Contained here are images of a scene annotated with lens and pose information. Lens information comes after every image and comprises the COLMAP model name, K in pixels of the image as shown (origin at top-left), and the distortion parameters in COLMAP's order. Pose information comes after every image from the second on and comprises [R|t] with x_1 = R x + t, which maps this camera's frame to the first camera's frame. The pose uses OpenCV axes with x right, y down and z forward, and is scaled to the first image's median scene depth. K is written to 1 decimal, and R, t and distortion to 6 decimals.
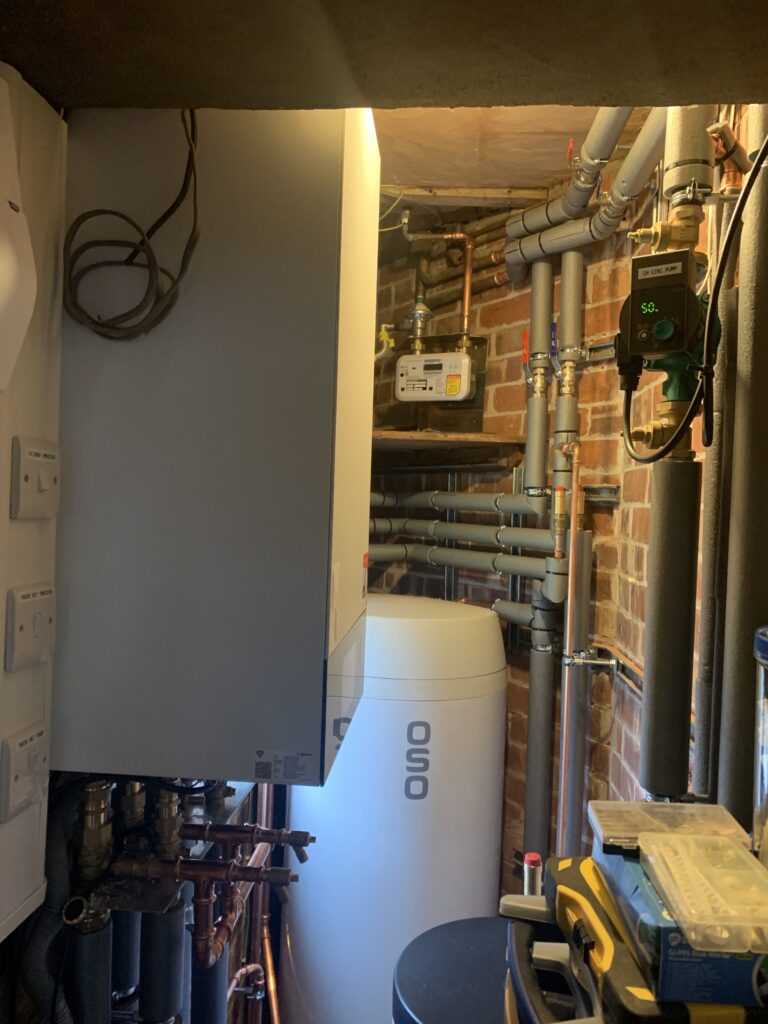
lens RADIAL K [[775.5, 0, 379.3], [0, 775.5, 506.5], [0, 0, 1]] dist [0.016162, -0.013459]
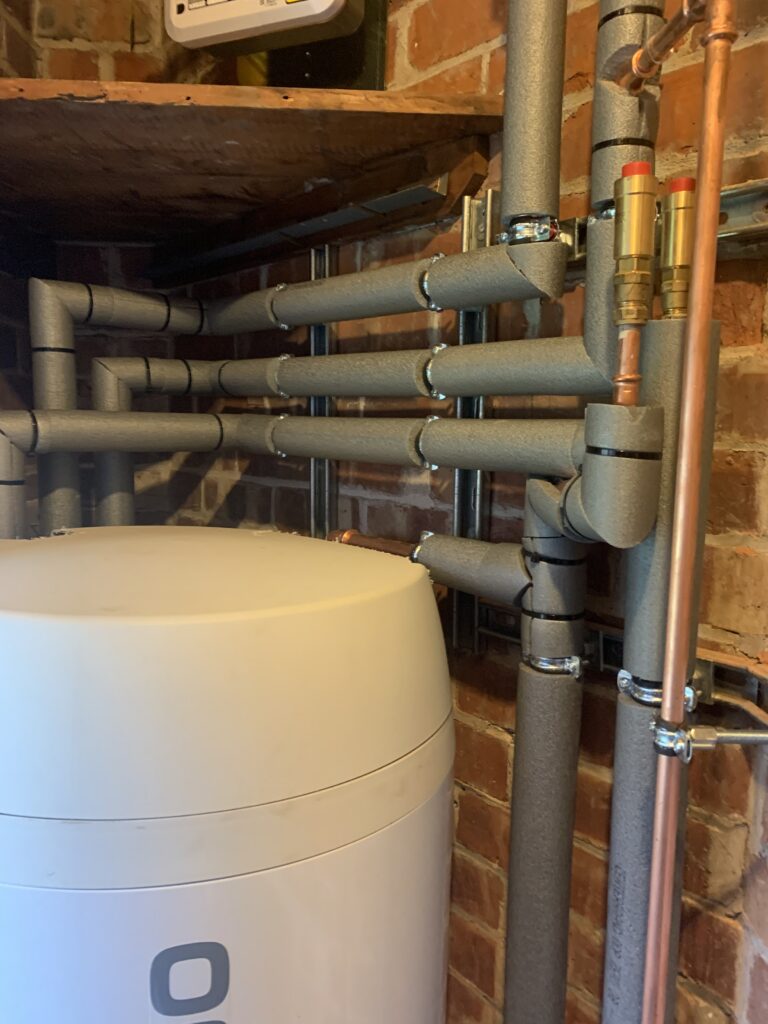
lens RADIAL K [[775.5, 0, 388.9], [0, 775.5, 512.2], [0, 0, 1]] dist [0.016162, -0.013459]
pose [[0.992093, -0.031869, 0.121387, 0.082957], [0.017686, 0.993071, 0.116179, 0.061099], [-0.124249, -0.113113, 0.985783, 0.598981]]
